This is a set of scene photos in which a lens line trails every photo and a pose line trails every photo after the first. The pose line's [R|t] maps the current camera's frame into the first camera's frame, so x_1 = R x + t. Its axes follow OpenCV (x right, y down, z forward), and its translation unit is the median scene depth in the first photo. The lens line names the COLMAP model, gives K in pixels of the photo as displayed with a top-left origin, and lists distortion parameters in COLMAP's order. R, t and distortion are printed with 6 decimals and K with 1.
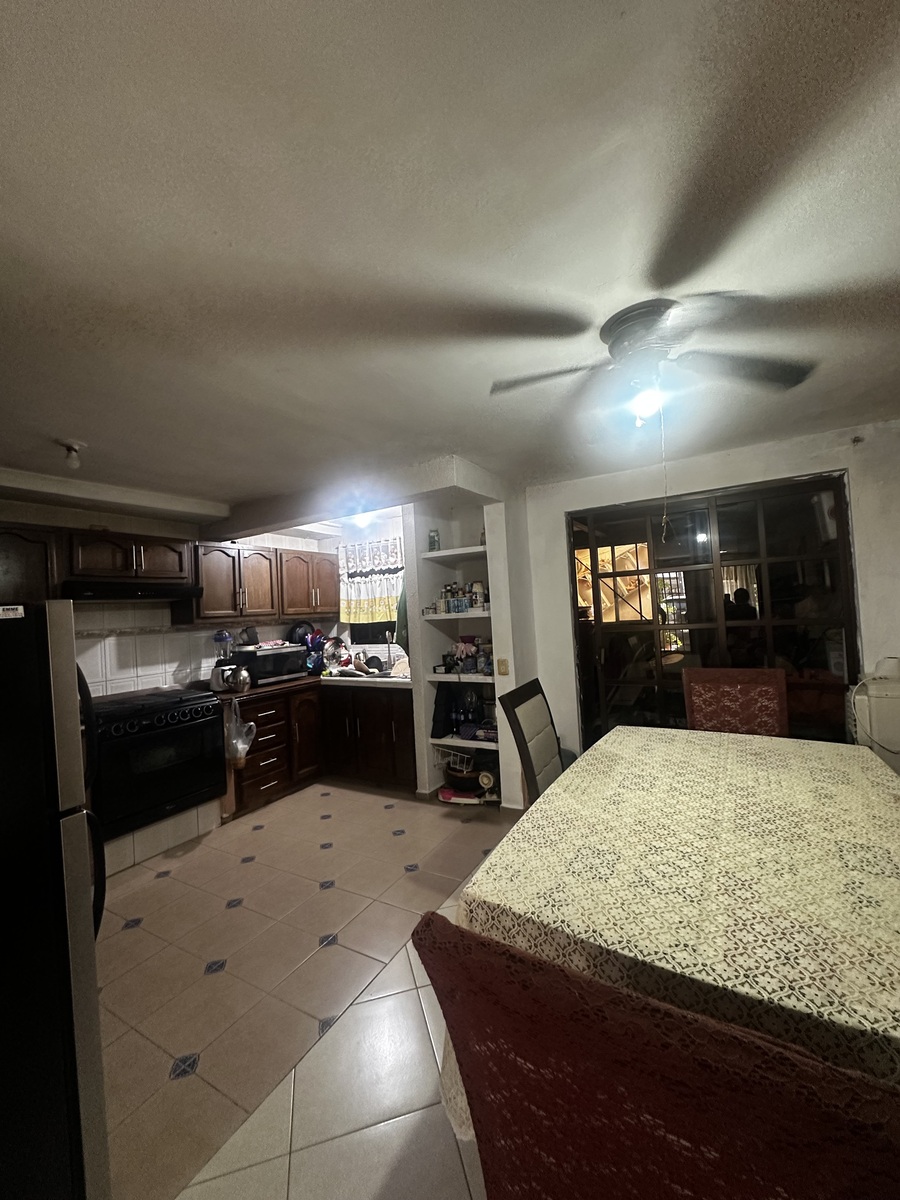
lens RADIAL K [[478.0, 0, 446.2], [0, 478.0, 602.2], [0, 0, 1]] dist [-0.002141, 0.000844]
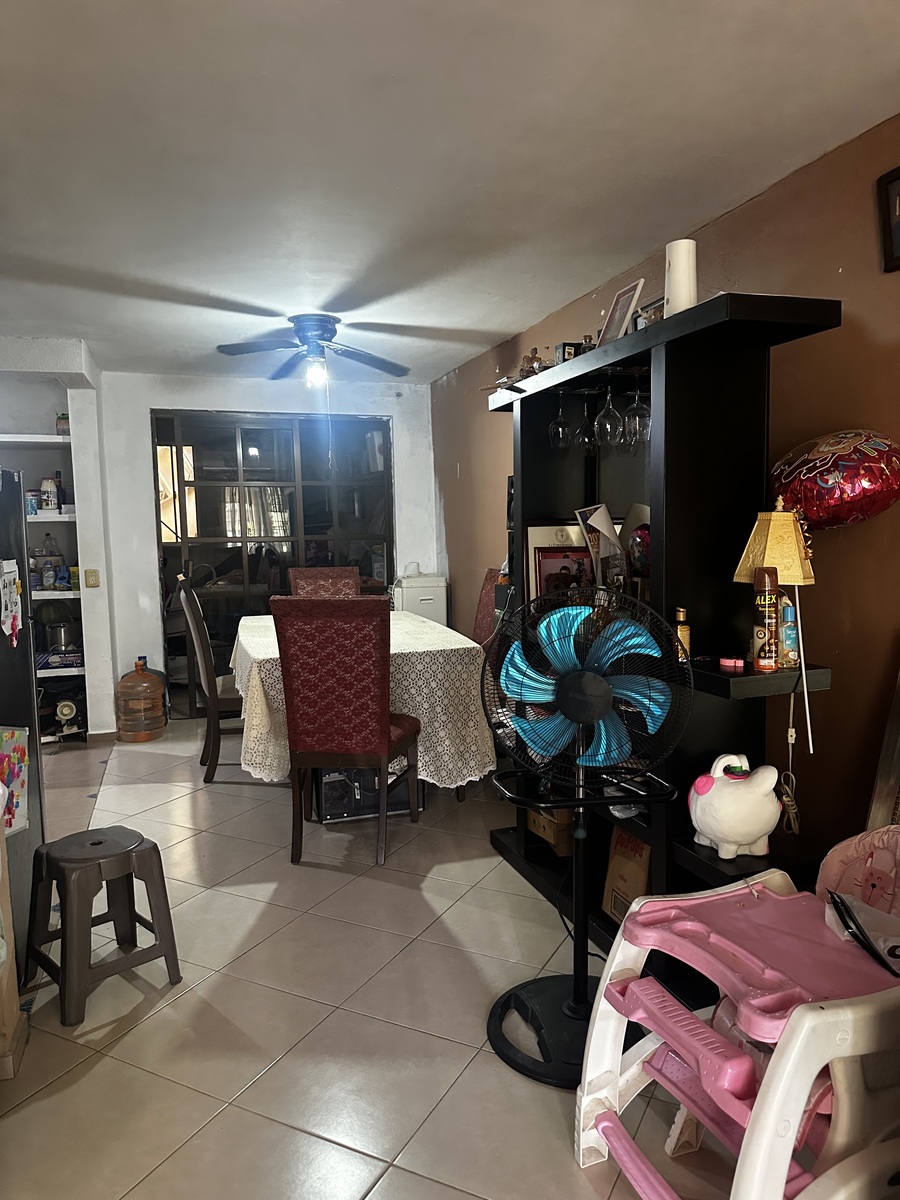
lens RADIAL K [[839.4, 0, 460.5], [0, 839.4, 576.1], [0, 0, 1]] dist [0.060852, -0.066757]
pose [[0.668656, 0.001659, 0.743570, -0.541131], [-0.038782, 0.998714, 0.032647, 0.049652], [-0.742559, -0.050667, 0.667861, -0.501061]]
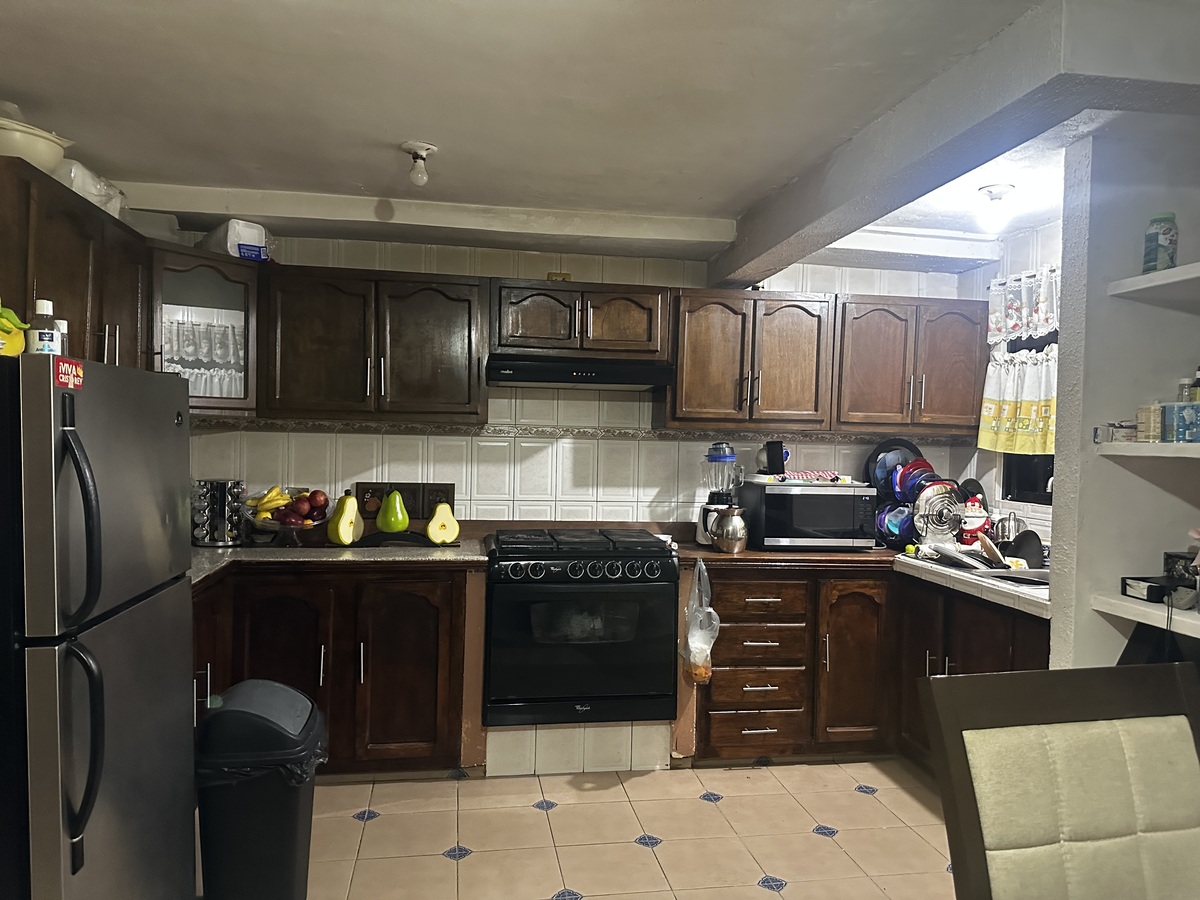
lens RADIAL K [[839.4, 0, 596.8], [0, 839.4, 450.6], [0, 0, 1]] dist [0.060852, -0.066757]
pose [[0.643798, 0.083226, -0.760656, 0.219879], [-0.045055, 0.996466, 0.070893, 0.003196], [0.763868, -0.011370, 0.645273, 0.240135]]
